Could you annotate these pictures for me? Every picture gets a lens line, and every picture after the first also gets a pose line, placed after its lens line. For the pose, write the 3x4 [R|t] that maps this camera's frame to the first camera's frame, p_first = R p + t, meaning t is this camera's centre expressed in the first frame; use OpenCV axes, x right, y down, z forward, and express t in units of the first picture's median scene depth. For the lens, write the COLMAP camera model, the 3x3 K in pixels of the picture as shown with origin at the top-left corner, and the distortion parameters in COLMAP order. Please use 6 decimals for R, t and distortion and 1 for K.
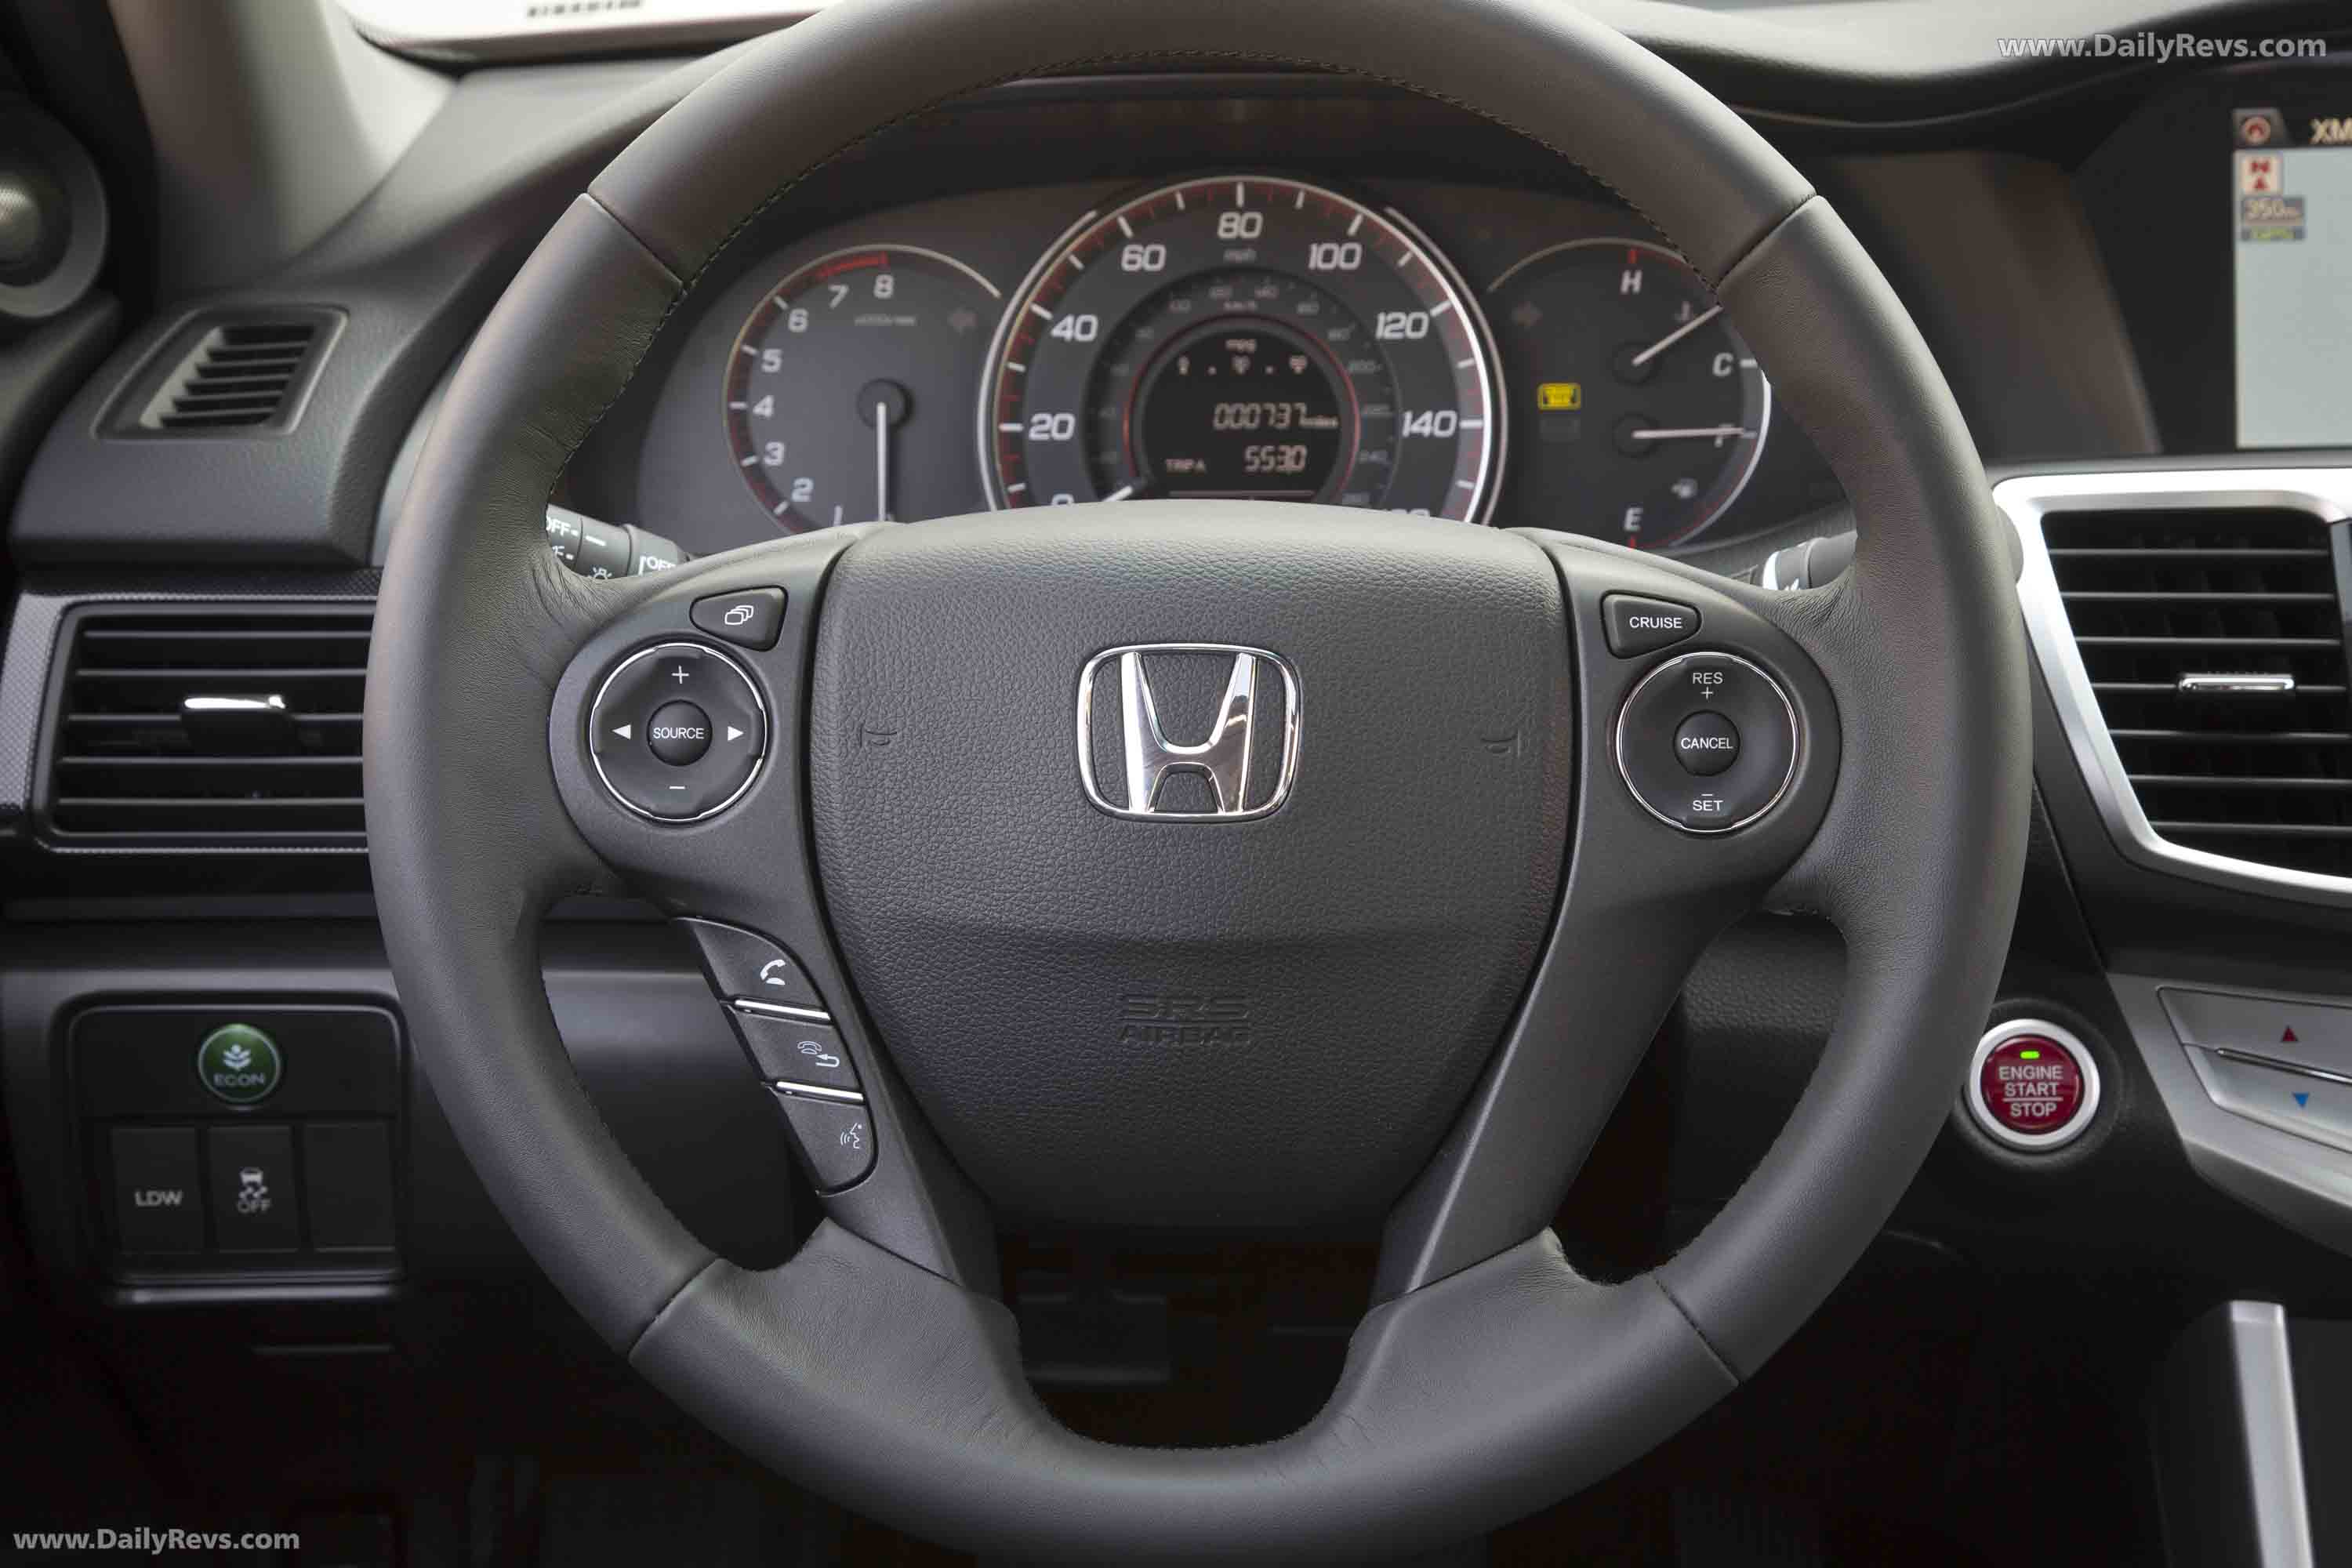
lens RADIAL K [[4185.4, 0, 1176.0], [0, 4185.4, 784.0], [0, 0, 1]] dist [0.229210, 0.066106]
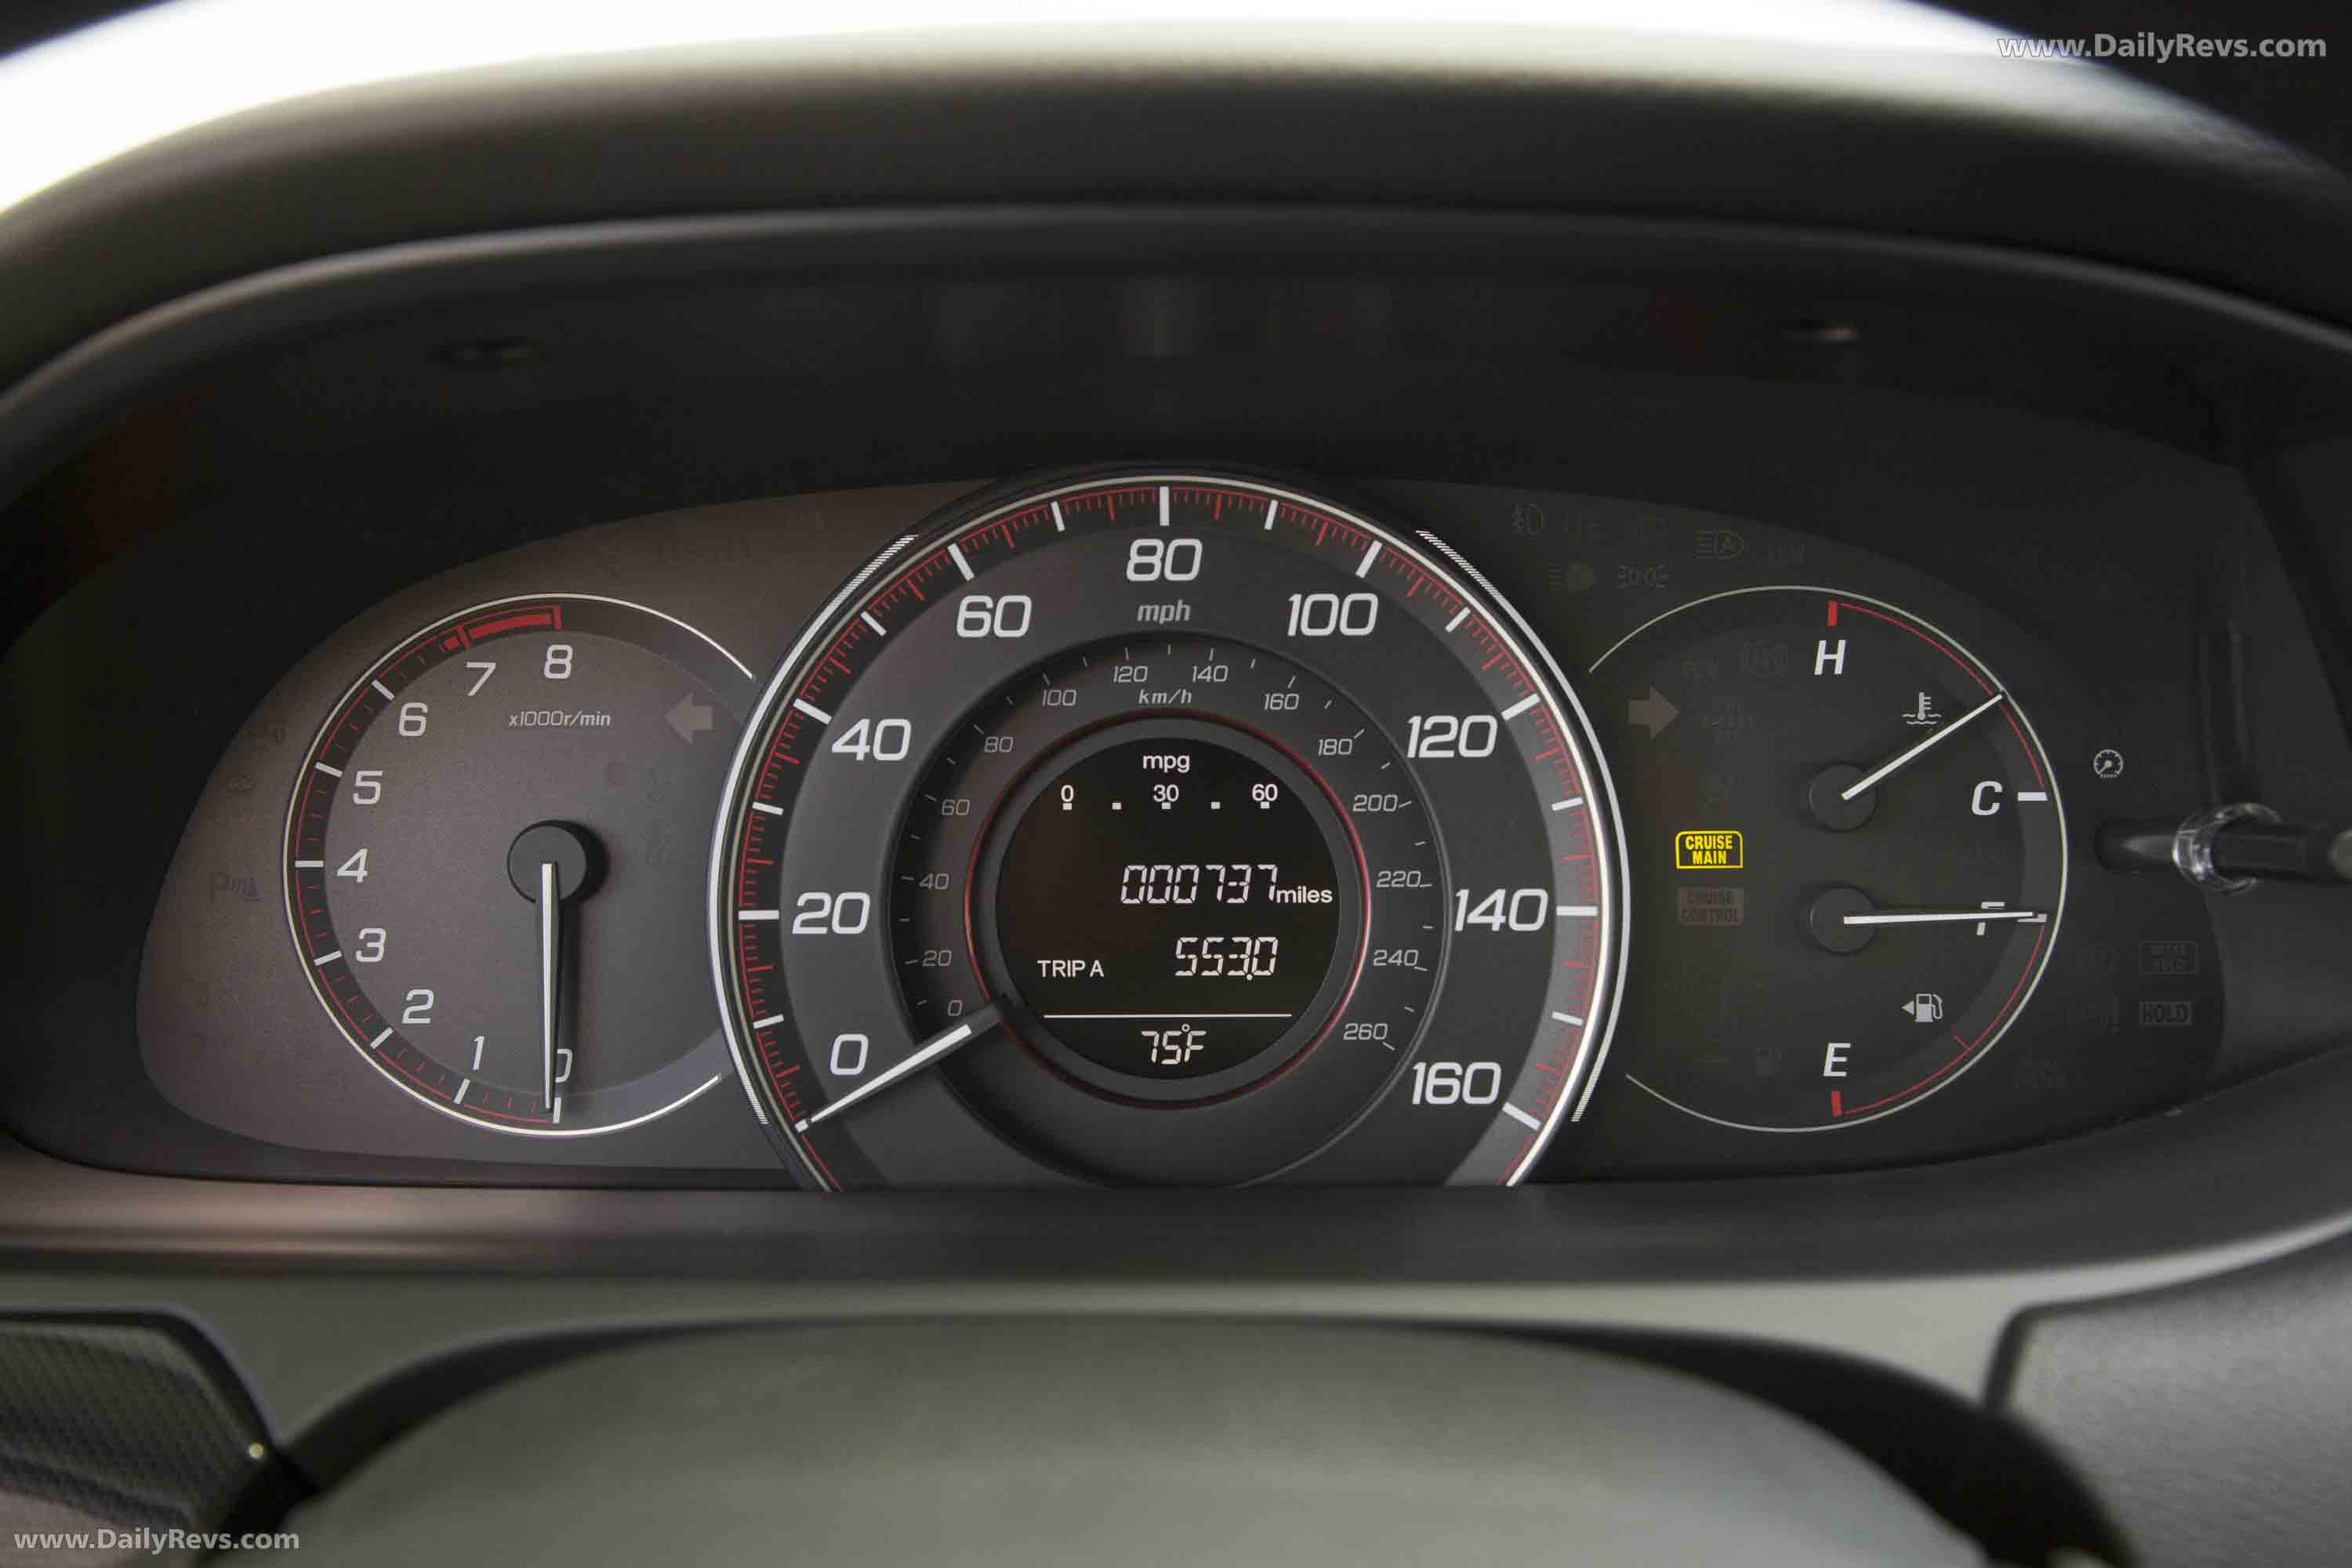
lens RADIAL K [[2471.5, 0, 1185.9], [0, 2471.5, 789.1], [0, 0, 1]] dist [-0.004465, -0.001912]
pose [[0.999670, -0.001240, 0.025672, 0.009530], [0.001997, 0.999564, -0.029473, -0.092080], [-0.025625, 0.029514, 0.999236, 0.666783]]
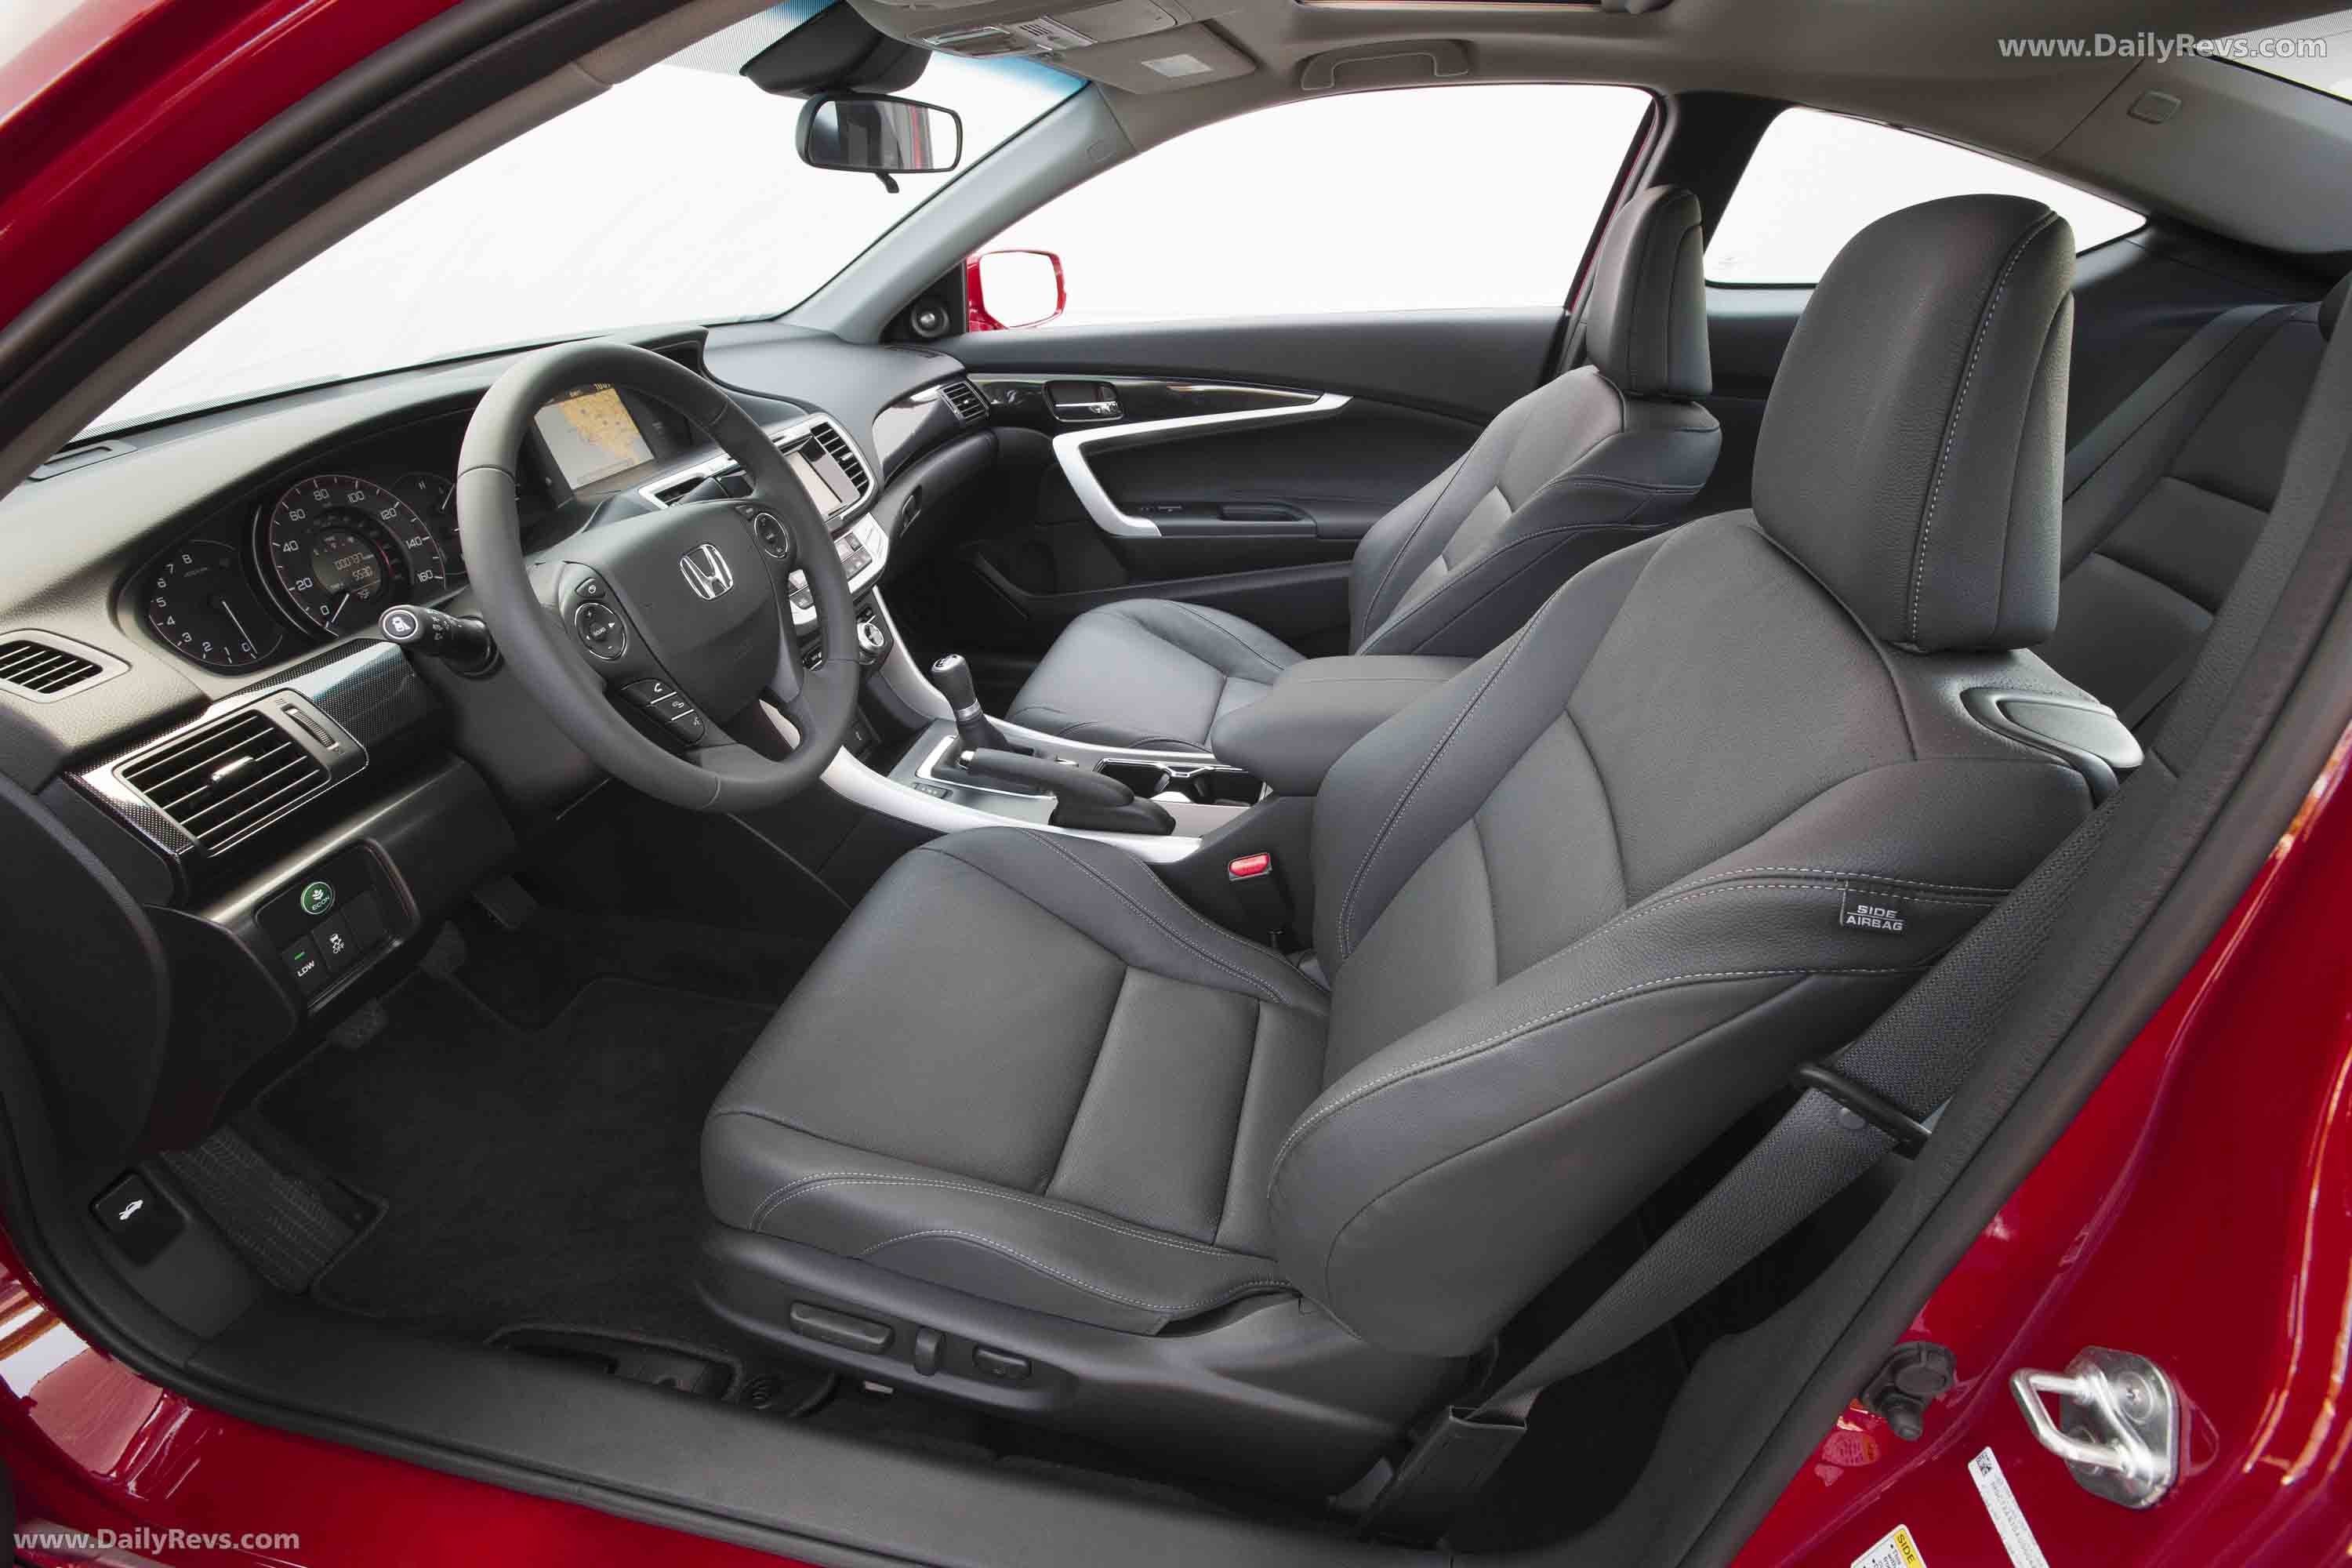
lens RADIAL K [[1081.3, 0, 1176.0], [0, 1081.3, 784.0], [0, 0, 1]] dist [-0.015738, 0.000005]
pose [[0.134082, -0.471567, 0.871577, -0.613693], [0.313409, 0.854553, 0.414142, -0.084603], [-0.940105, 0.217631, 0.262373, 0.323092]]
